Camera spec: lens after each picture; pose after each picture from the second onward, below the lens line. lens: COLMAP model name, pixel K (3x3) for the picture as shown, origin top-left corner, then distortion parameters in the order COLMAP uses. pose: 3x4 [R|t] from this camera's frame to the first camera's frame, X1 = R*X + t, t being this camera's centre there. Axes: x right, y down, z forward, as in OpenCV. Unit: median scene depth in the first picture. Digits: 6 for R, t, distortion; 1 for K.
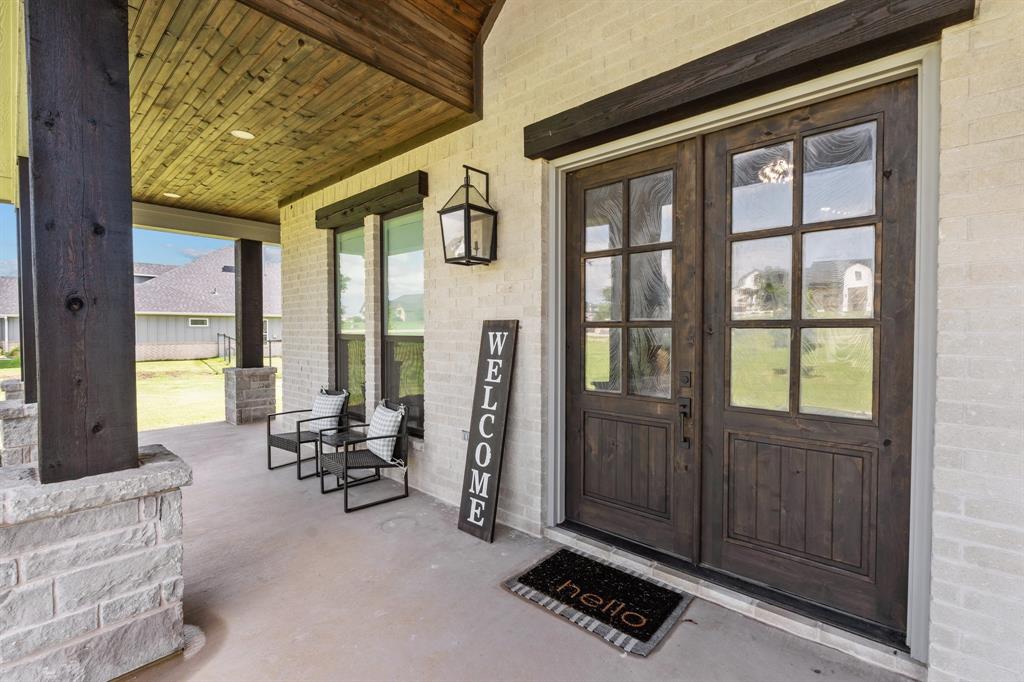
lens RADIAL K [[452.2, 0, 512.0], [0, 452.2, 341.0], [0, 0, 1]] dist [-0.002337, -0.000145]
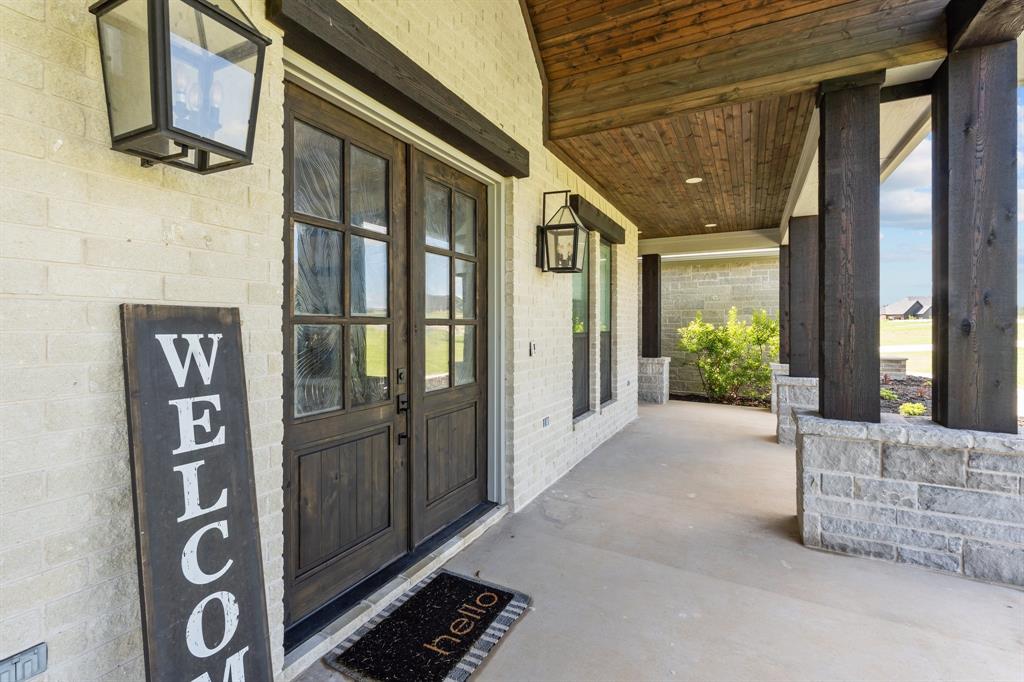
lens RADIAL K [[457.6, 0, 509.6], [0, 457.6, 323.9], [0, 0, 1]] dist [-0.001748, -0.000332]
pose [[-0.244285, 0.001094, 0.969703, -0.576838], [0.022030, 0.999748, 0.004421, -0.026279], [-0.969453, 0.022442, -0.244248, 0.876150]]
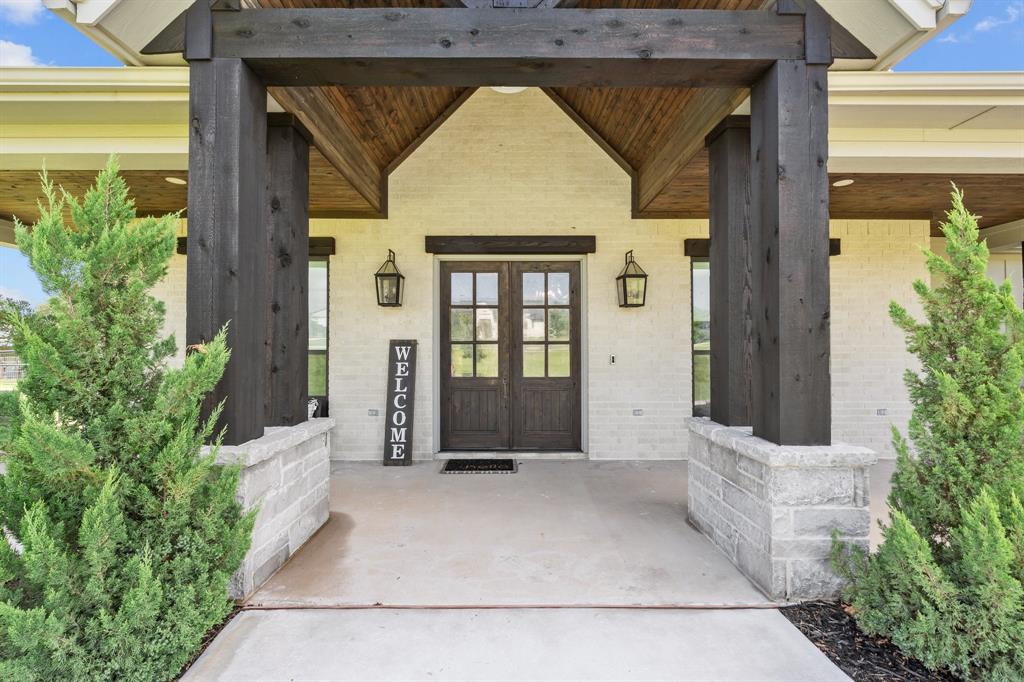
lens RADIAL K [[452.2, 0, 512.0], [0, 452.2, 341.0], [0, 0, 1]] dist [-0.002337, -0.000145]
pose [[0.737398, 0.007869, 0.675413, -0.957450], [0.017946, 0.999351, -0.031237, 0.021906], [-0.675220, 0.035155, 0.736778, -0.588586]]
